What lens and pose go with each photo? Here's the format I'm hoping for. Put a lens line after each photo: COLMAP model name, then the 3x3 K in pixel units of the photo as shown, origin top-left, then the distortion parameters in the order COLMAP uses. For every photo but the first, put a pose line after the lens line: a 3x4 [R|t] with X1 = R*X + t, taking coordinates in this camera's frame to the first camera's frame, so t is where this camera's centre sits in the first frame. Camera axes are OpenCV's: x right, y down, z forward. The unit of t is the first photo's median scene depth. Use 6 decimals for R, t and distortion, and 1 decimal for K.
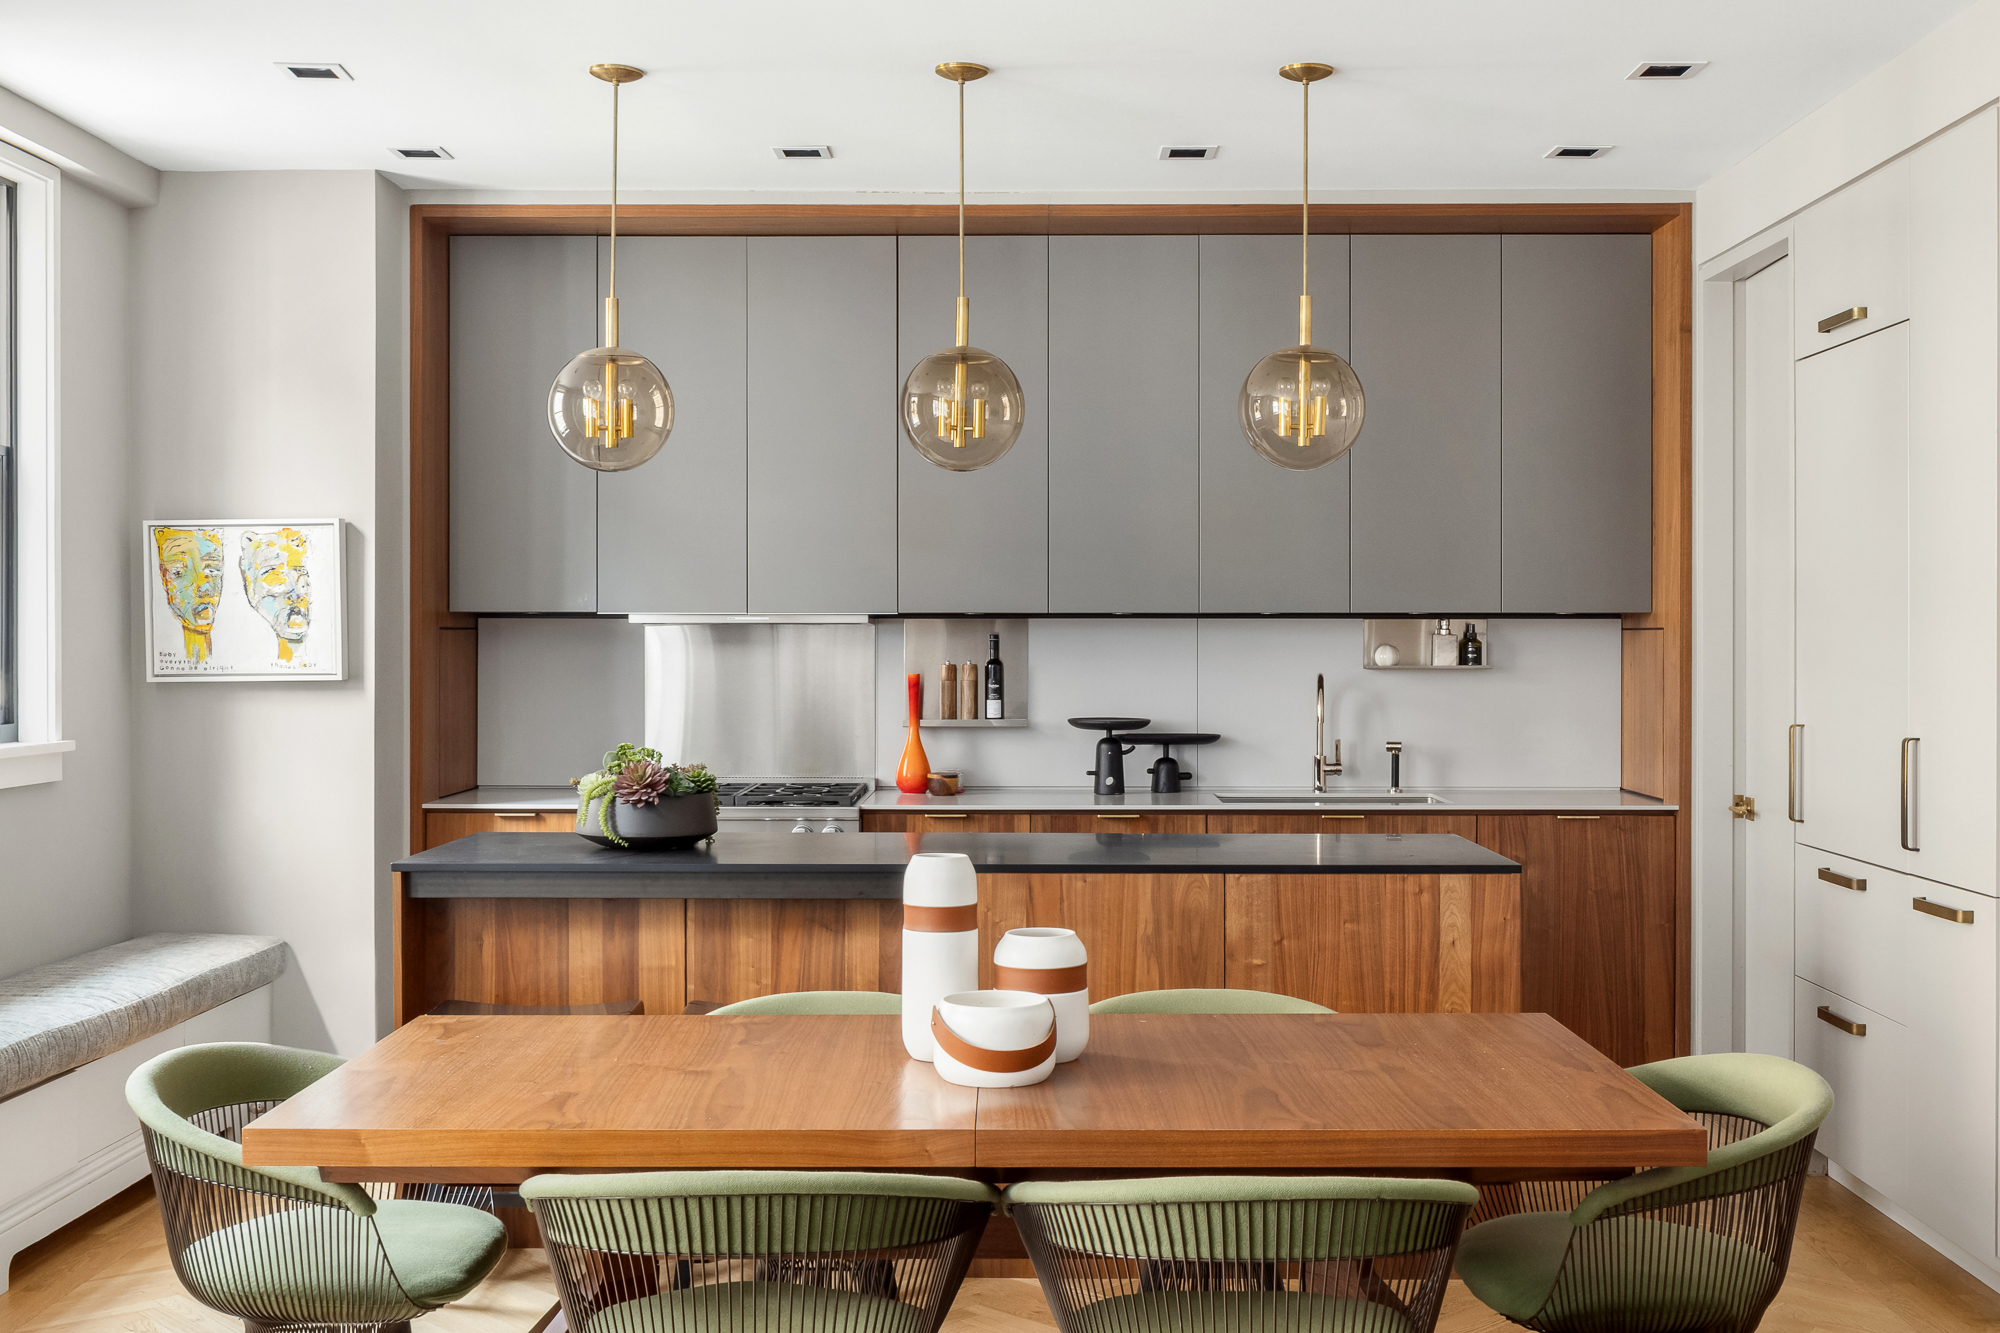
lens RADIAL K [[2268.9, 0, 1000.0], [0, 2268.9, 666.5], [0, 0, 1]] dist [-0.022487, 0.007888]
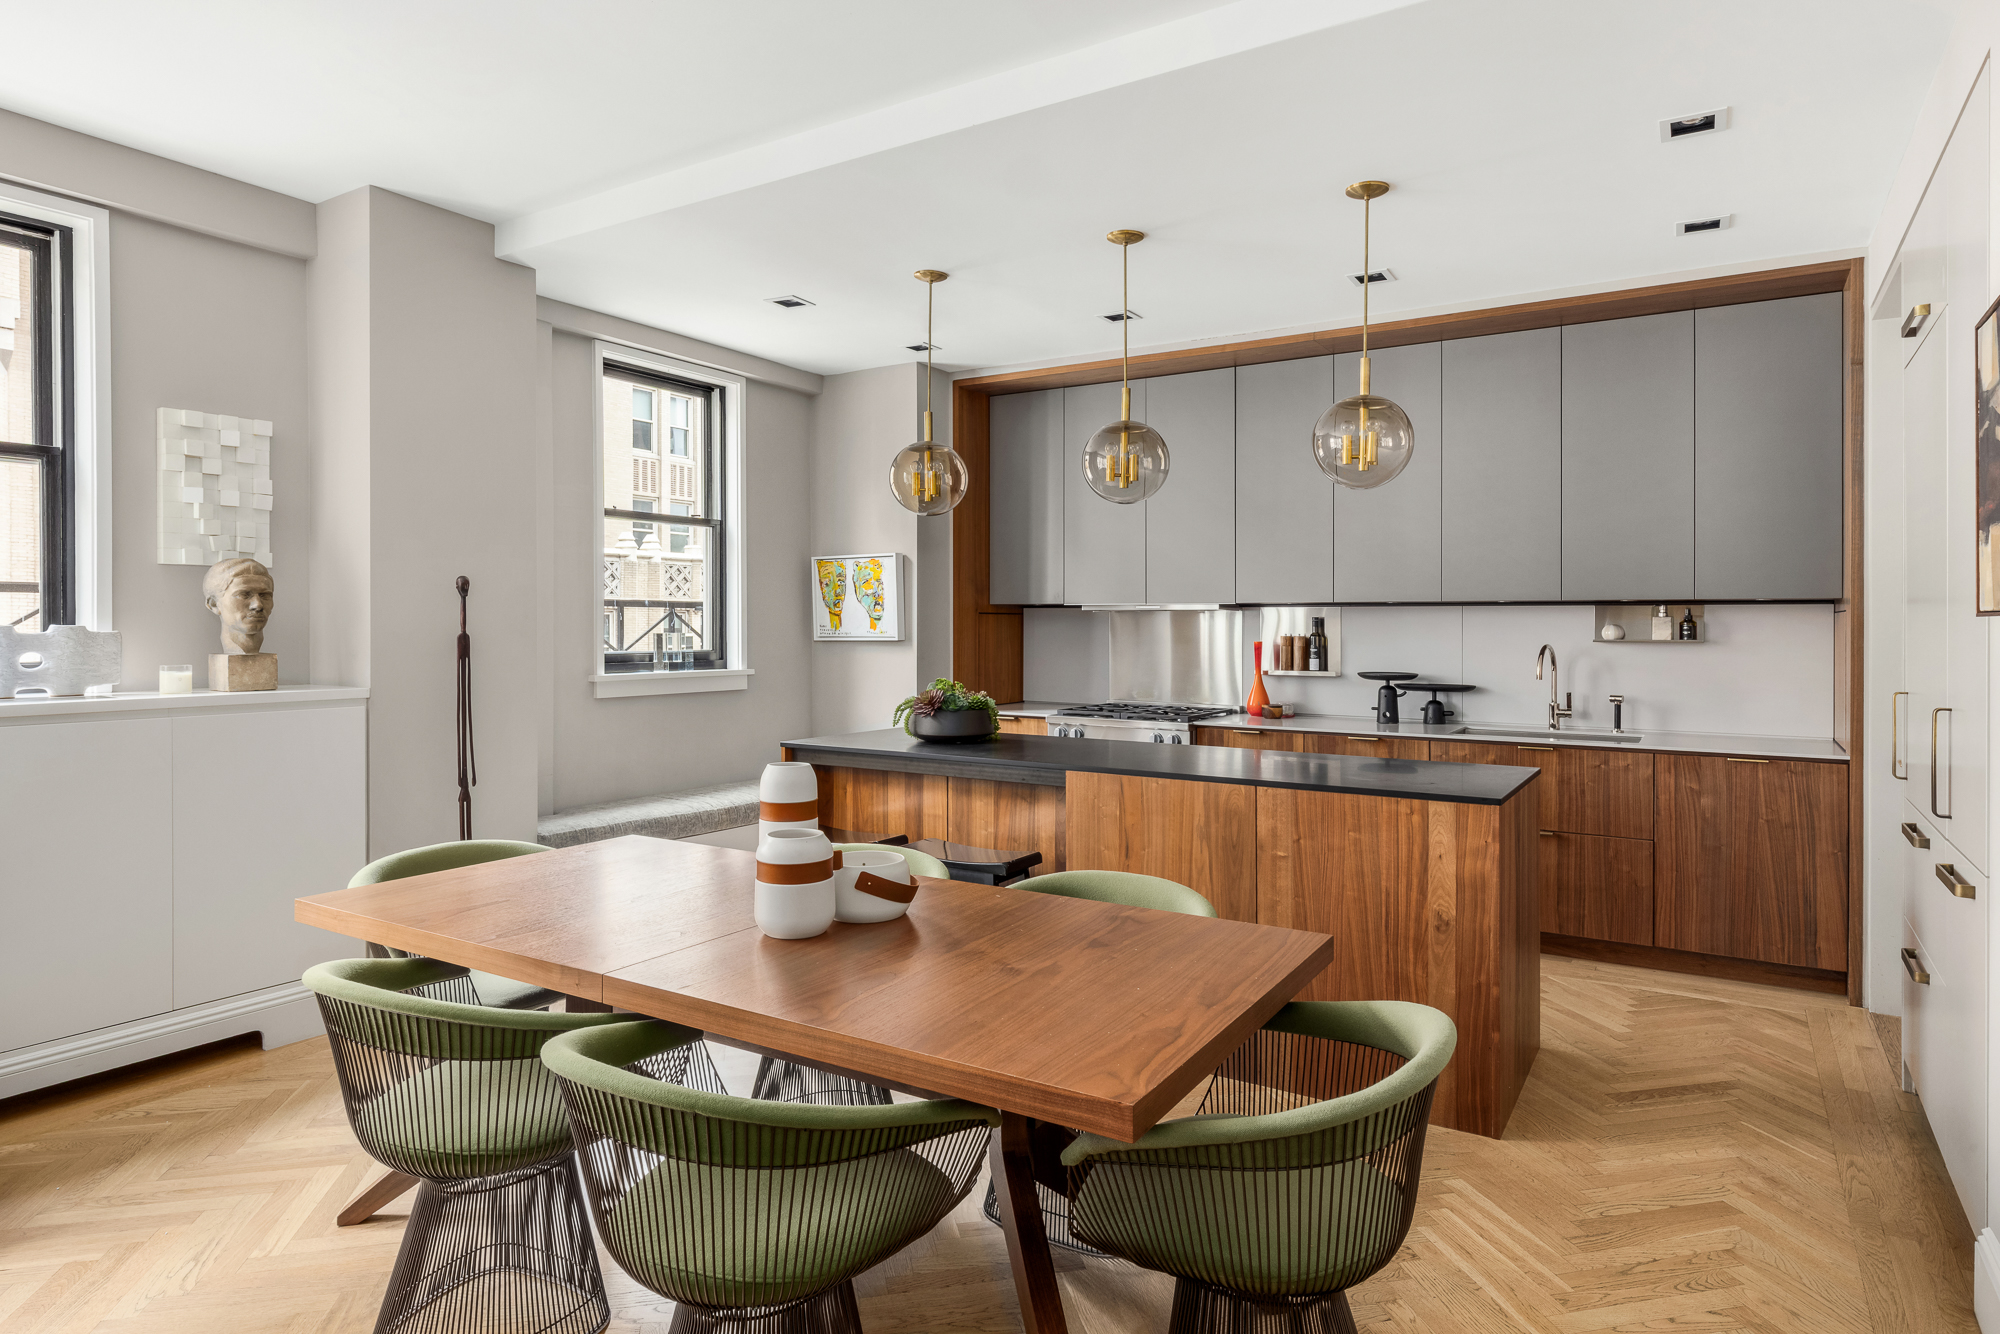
lens RADIAL K [[1097.4, 0, 998.8], [0, 1097.4, 635.2], [0, 0, 1]] dist [0.003523, -0.012429]
pose [[0.841777, 0.007058, -0.539779, 0.259366], [-0.010589, 0.999938, -0.003438, 0.003914], [0.539721, 0.008610, 0.841800, 0.290870]]
